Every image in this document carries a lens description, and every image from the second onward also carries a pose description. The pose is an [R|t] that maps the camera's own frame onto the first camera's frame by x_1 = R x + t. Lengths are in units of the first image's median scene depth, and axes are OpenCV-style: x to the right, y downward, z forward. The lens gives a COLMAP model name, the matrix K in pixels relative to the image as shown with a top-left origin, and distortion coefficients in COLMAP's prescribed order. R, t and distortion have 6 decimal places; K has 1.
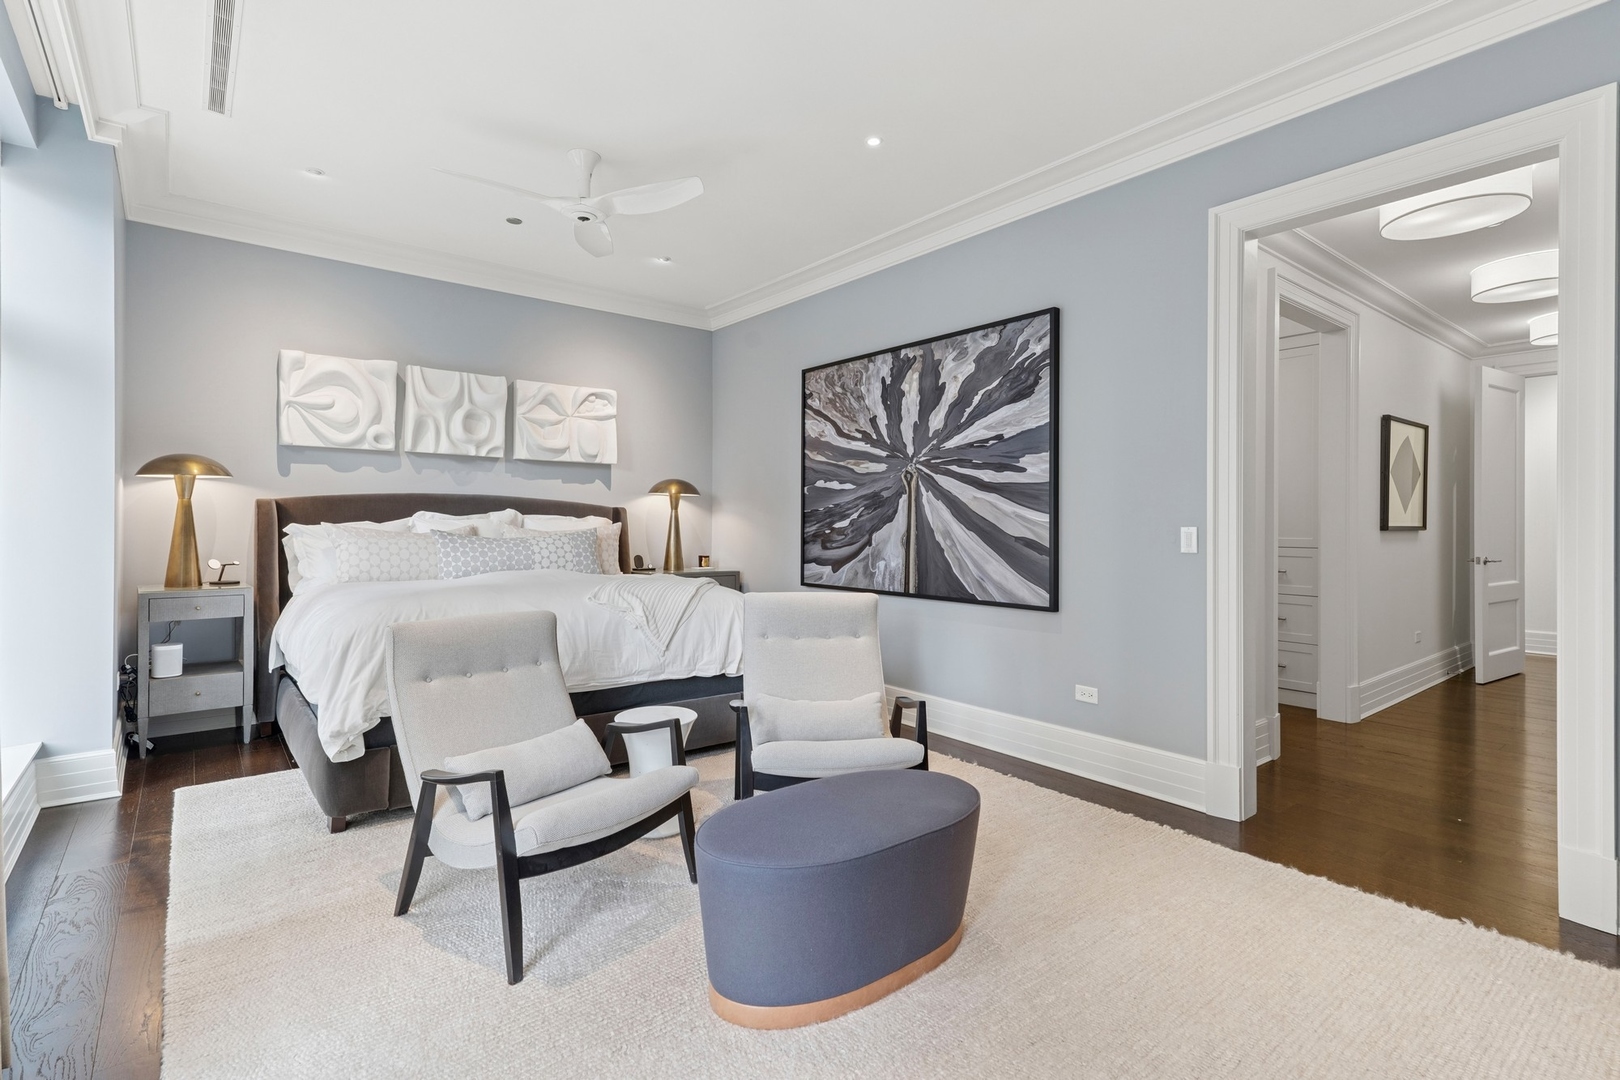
lens RADIAL K [[738.2, 0, 823.6], [0, 738.2, 524.1], [0, 0, 1]] dist [0.015651, -0.001960]
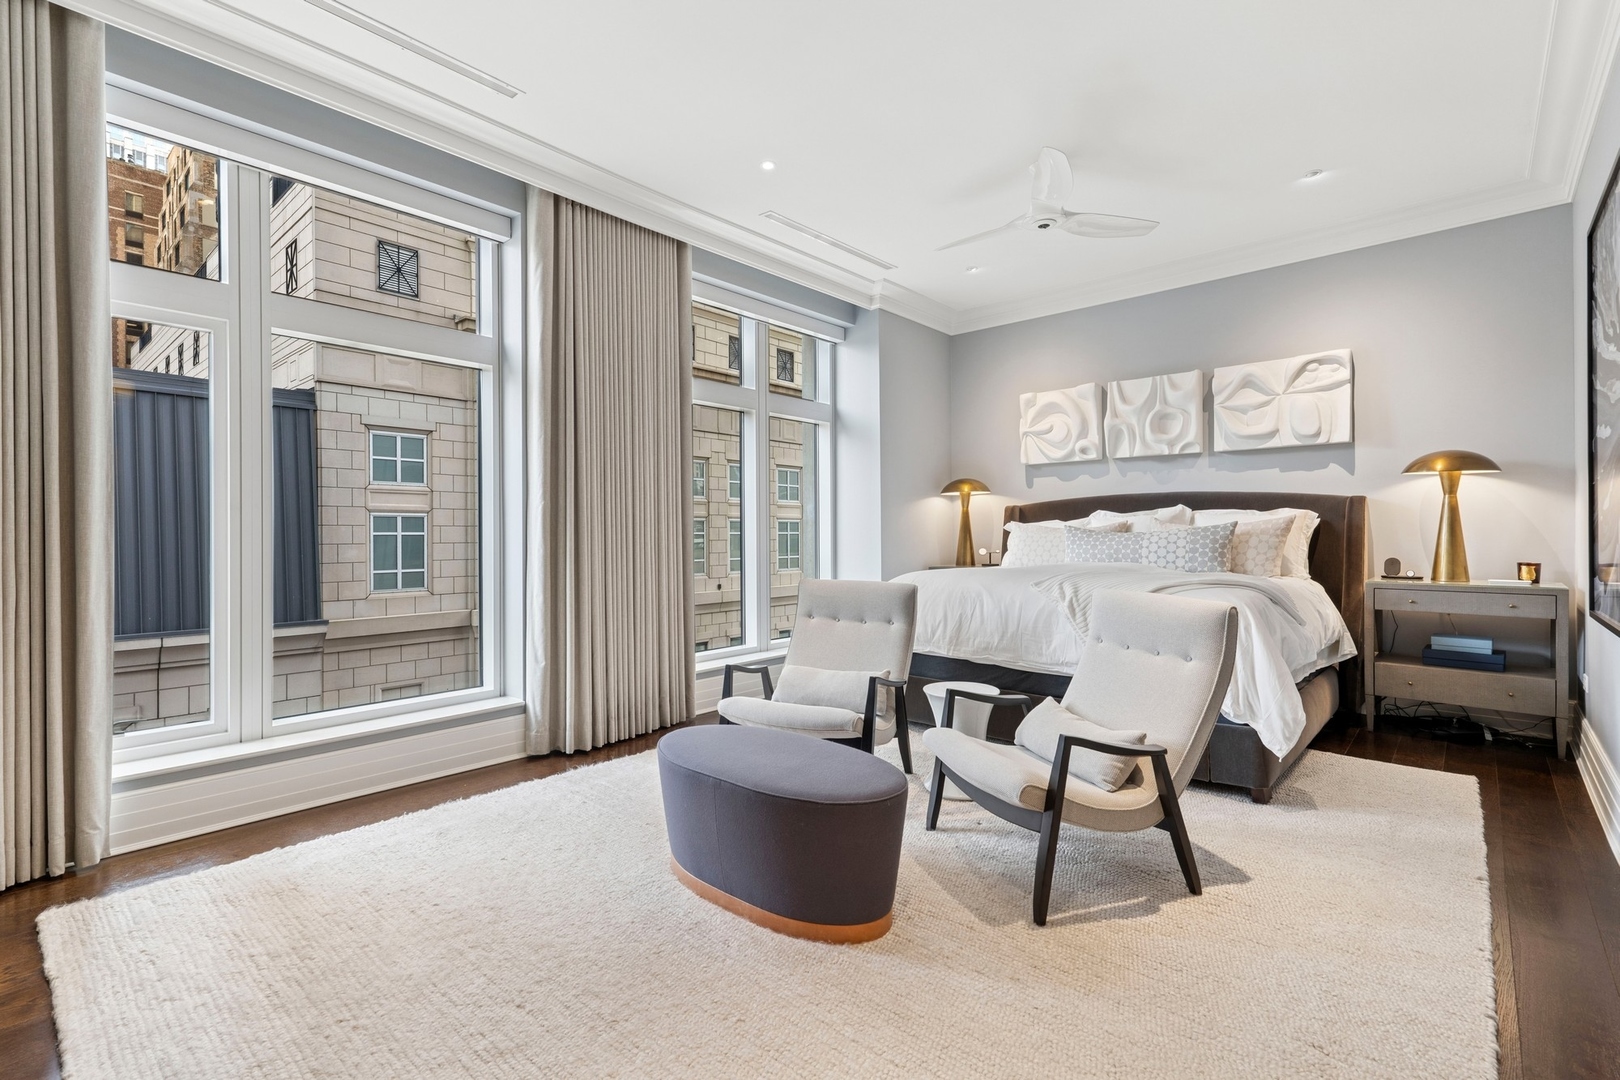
lens RADIAL K [[738.2, 0, 815.3], [0, 738.2, 528.4], [0, 0, 1]] dist [0.015651, -0.001960]
pose [[0.179558, -0.015101, -0.983631, 0.454611], [0.007239, 0.999875, -0.014029, 0.021377], [0.983721, -0.004601, 0.179645, 0.338792]]
